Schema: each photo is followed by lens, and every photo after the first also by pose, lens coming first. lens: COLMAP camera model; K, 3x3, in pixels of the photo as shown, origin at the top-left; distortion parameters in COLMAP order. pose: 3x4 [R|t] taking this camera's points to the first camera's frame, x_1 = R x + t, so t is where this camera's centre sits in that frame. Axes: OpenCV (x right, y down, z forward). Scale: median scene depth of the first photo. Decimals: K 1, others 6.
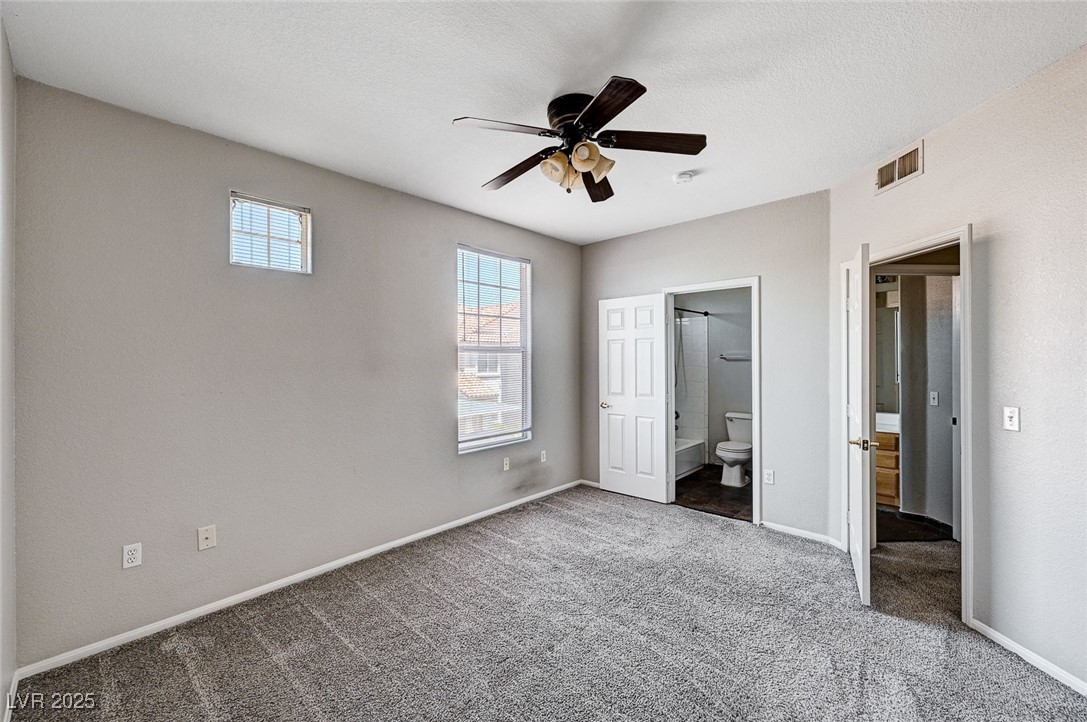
lens RADIAL K [[432.9, 0, 545.1], [0, 432.9, 360.4], [0, 0, 1]] dist [-0.000571, 0.000147]
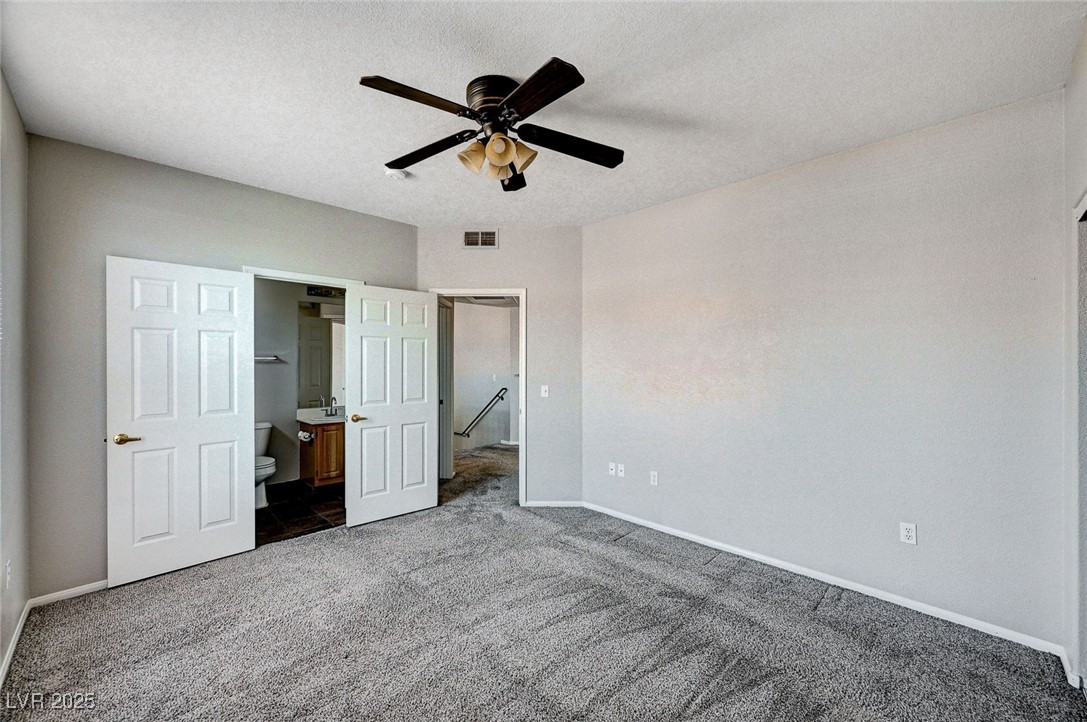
lens RADIAL K [[432.9, 0, 545.1], [0, 432.9, 360.4], [0, 0, 1]] dist [-0.000571, 0.000147]
pose [[0.037495, 0.007634, 0.999268, -0.513375], [0.000435, 0.999971, -0.007655, 0.004909], [-0.999297, 0.000721, 0.037490, 0.505152]]
